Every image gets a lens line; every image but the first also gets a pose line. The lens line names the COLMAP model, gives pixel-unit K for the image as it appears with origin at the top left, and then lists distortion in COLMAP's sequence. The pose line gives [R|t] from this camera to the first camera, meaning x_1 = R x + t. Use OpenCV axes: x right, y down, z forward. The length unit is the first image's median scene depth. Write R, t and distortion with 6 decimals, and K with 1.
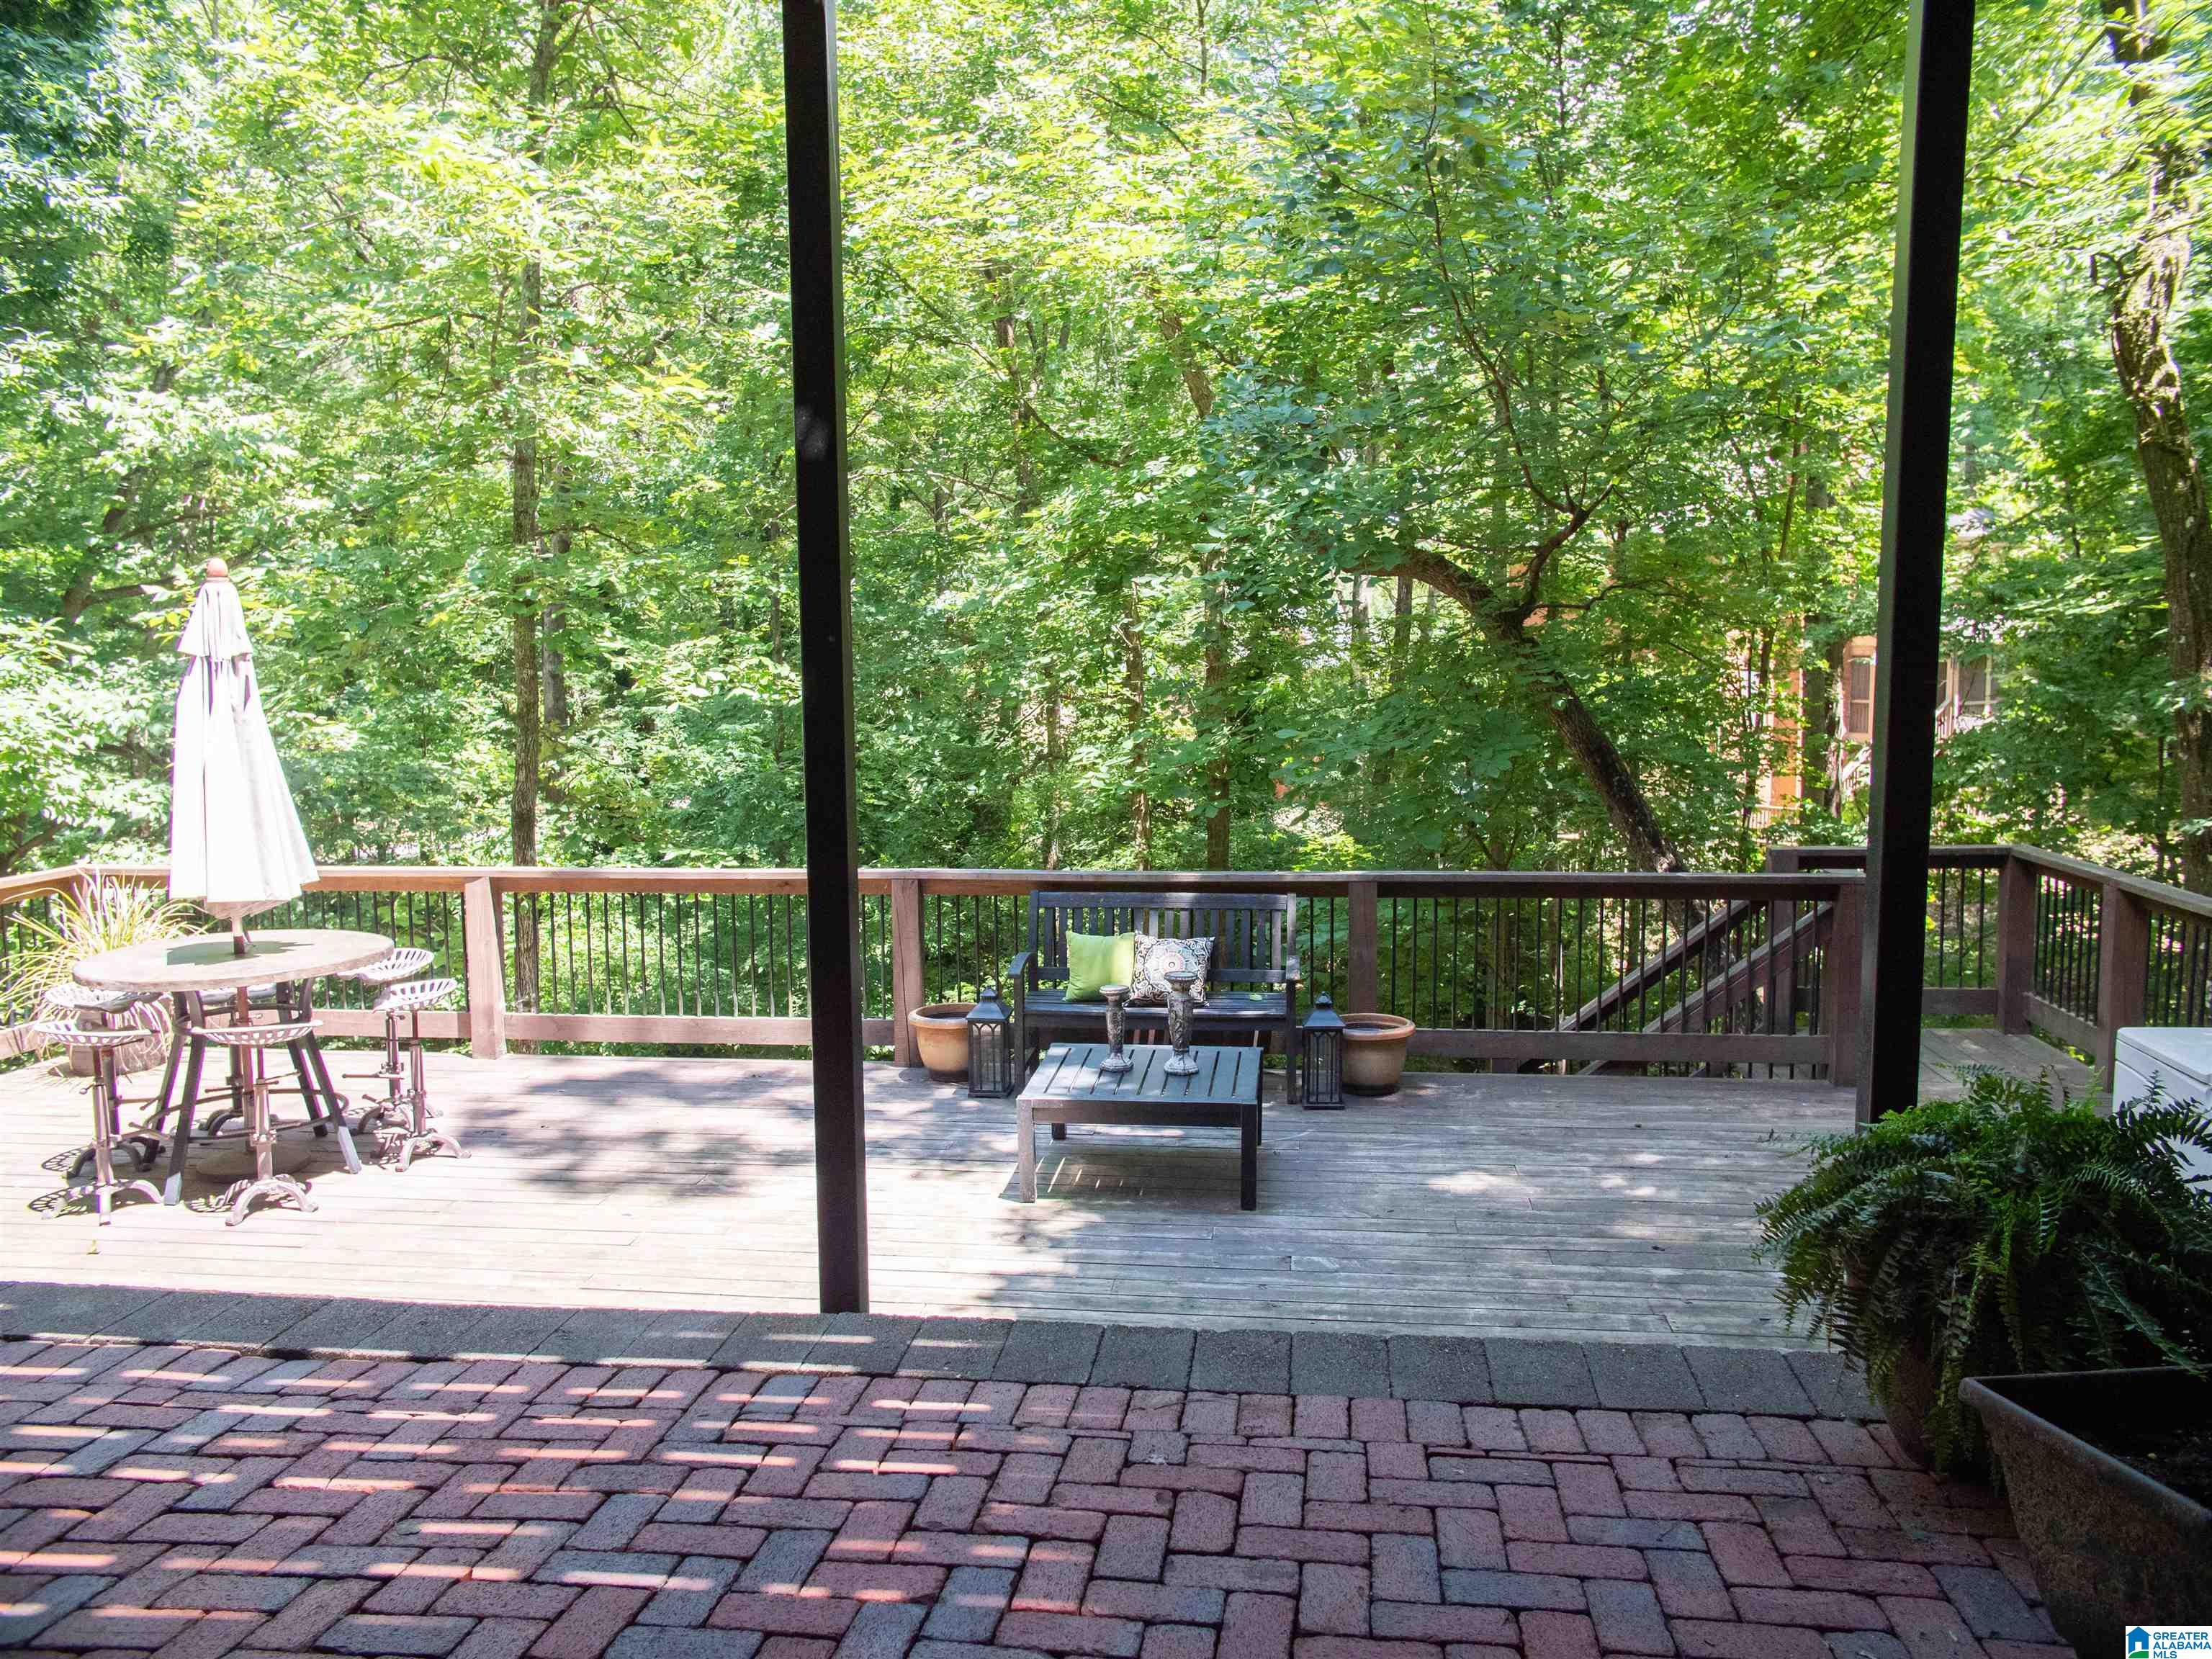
lens RADIAL K [[1731.7, 0, 1100.0], [0, 1731.7, 829.5], [0, 0, 1]] dist [-0.034525, 0.079910]
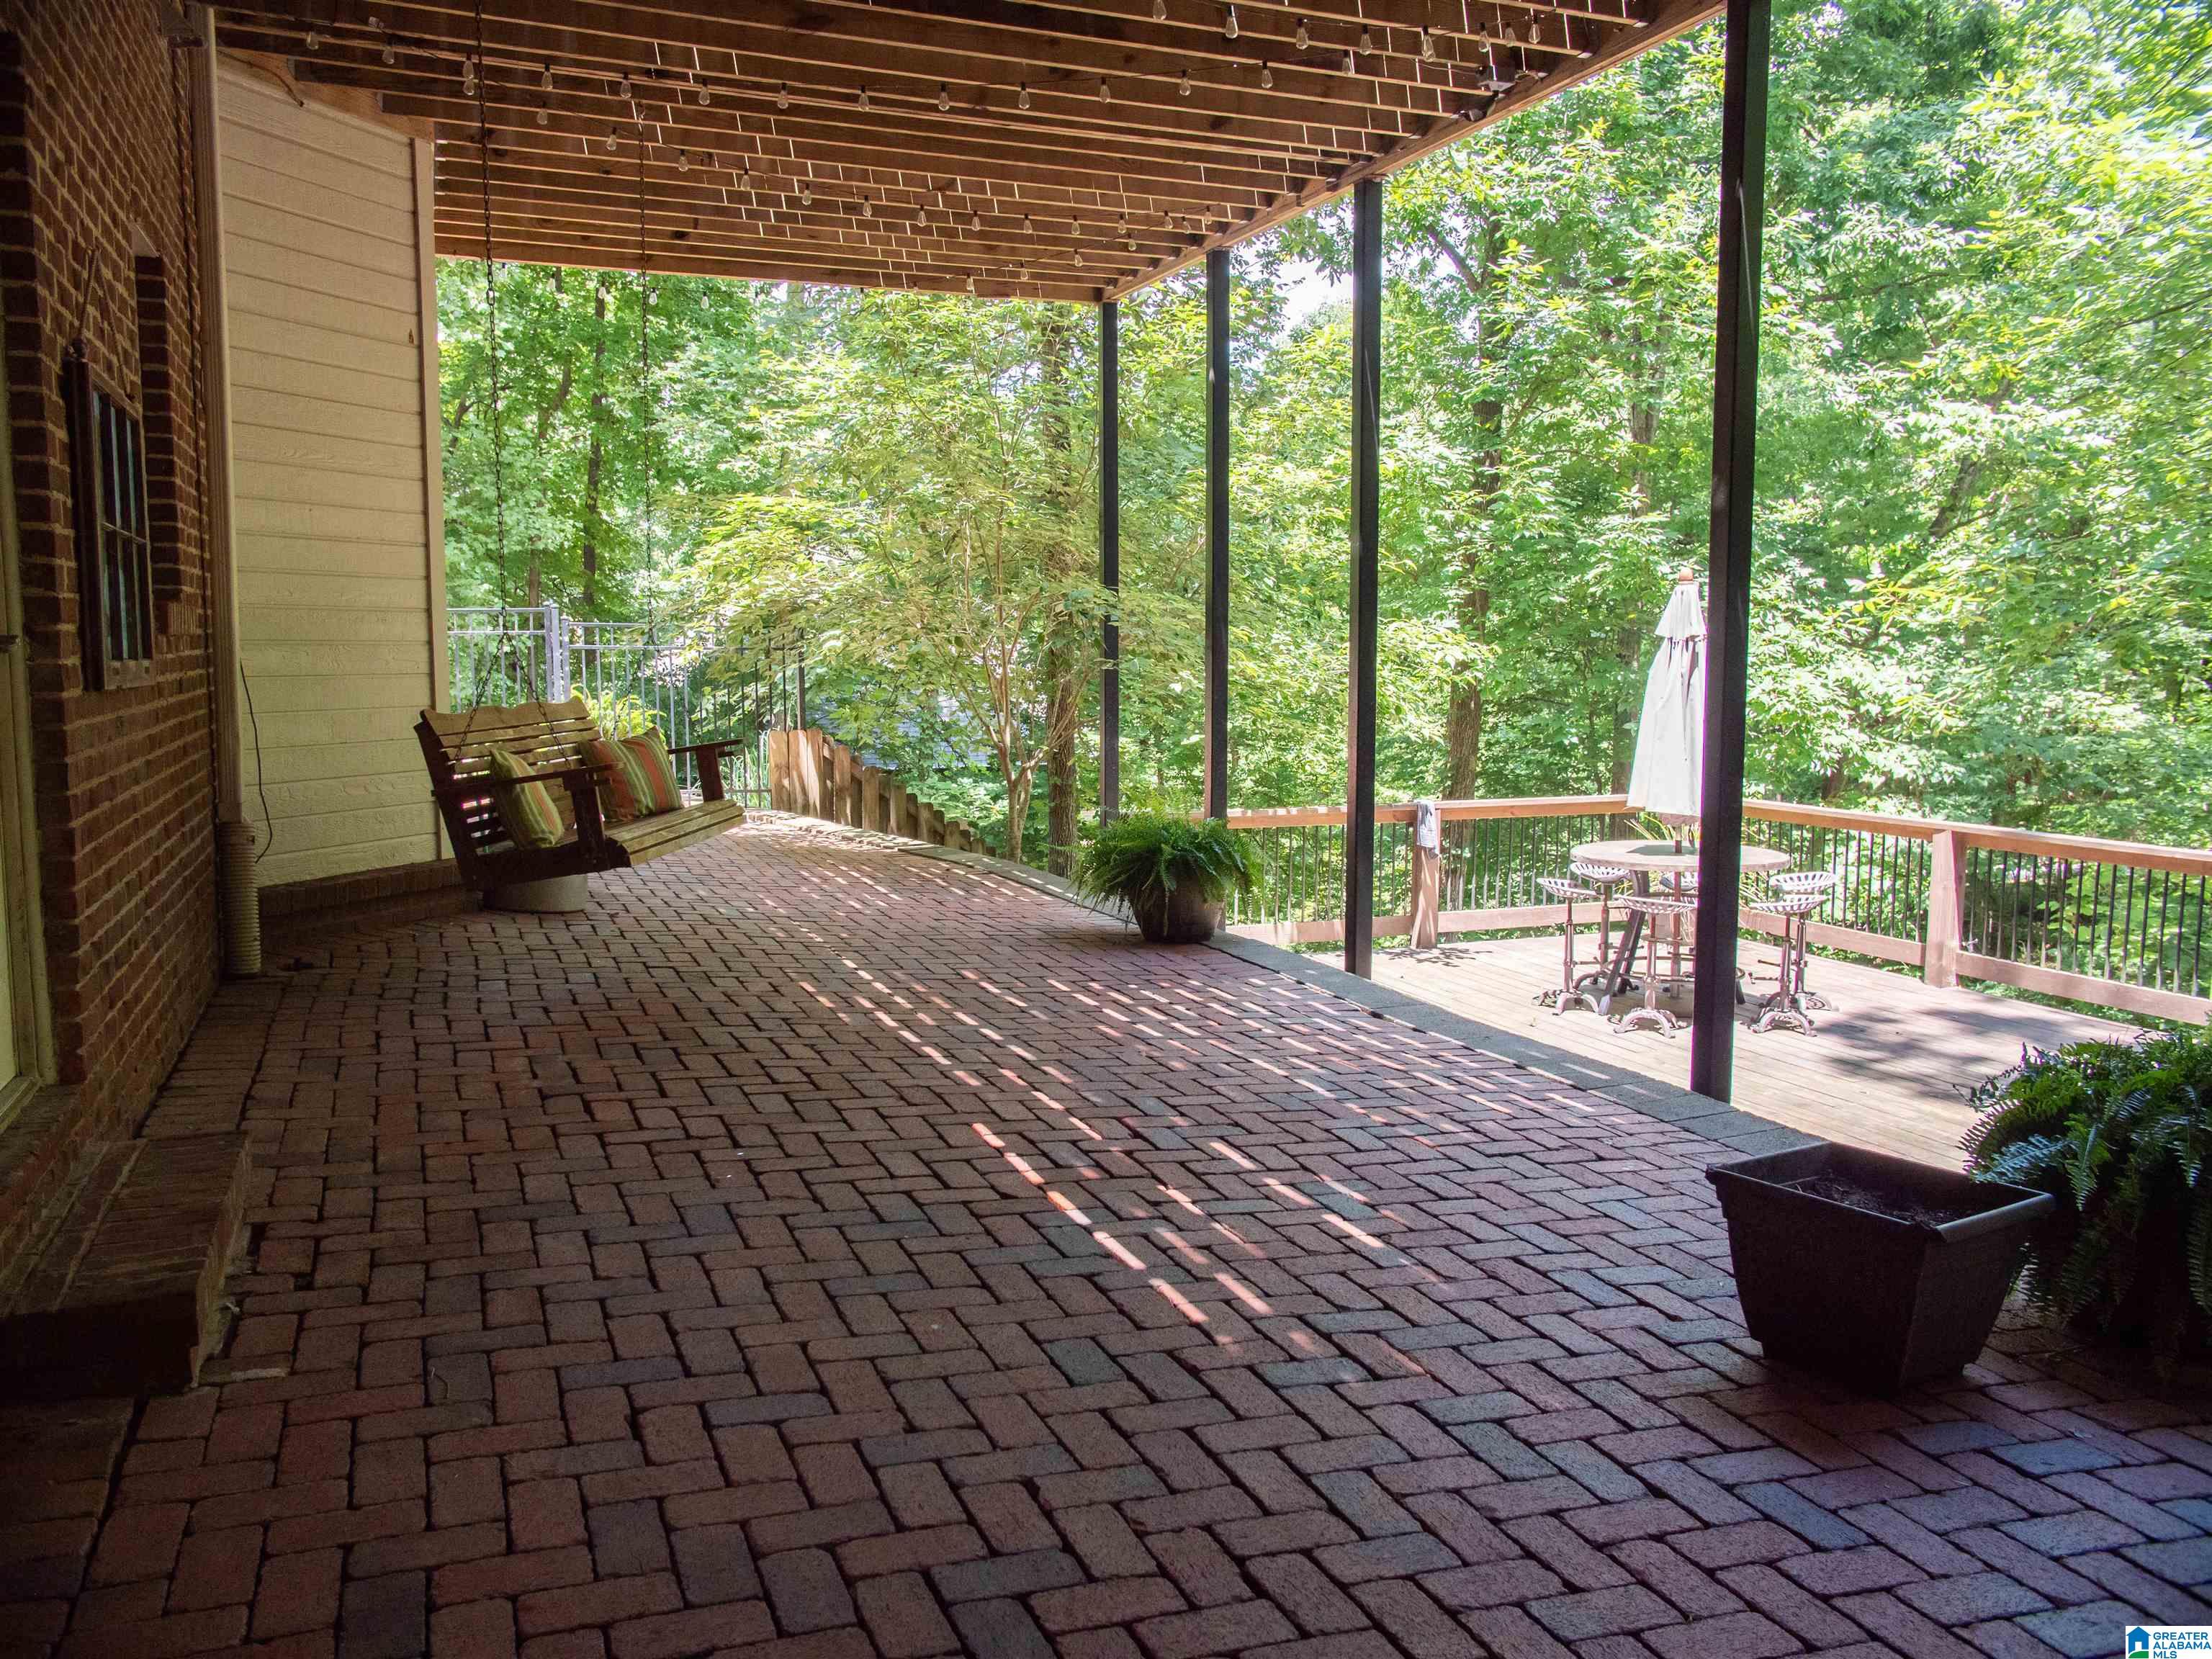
lens RADIAL K [[1731.7, 0, 1100.0], [0, 1731.7, 829.5], [0, 0, 1]] dist [-0.034525, 0.079910]
pose [[0.493242, 0.105533, -0.863467, 0.294963], [-0.095632, 0.993176, 0.066758, 0.003218], [0.864620, 0.049647, 0.499968, -0.058916]]
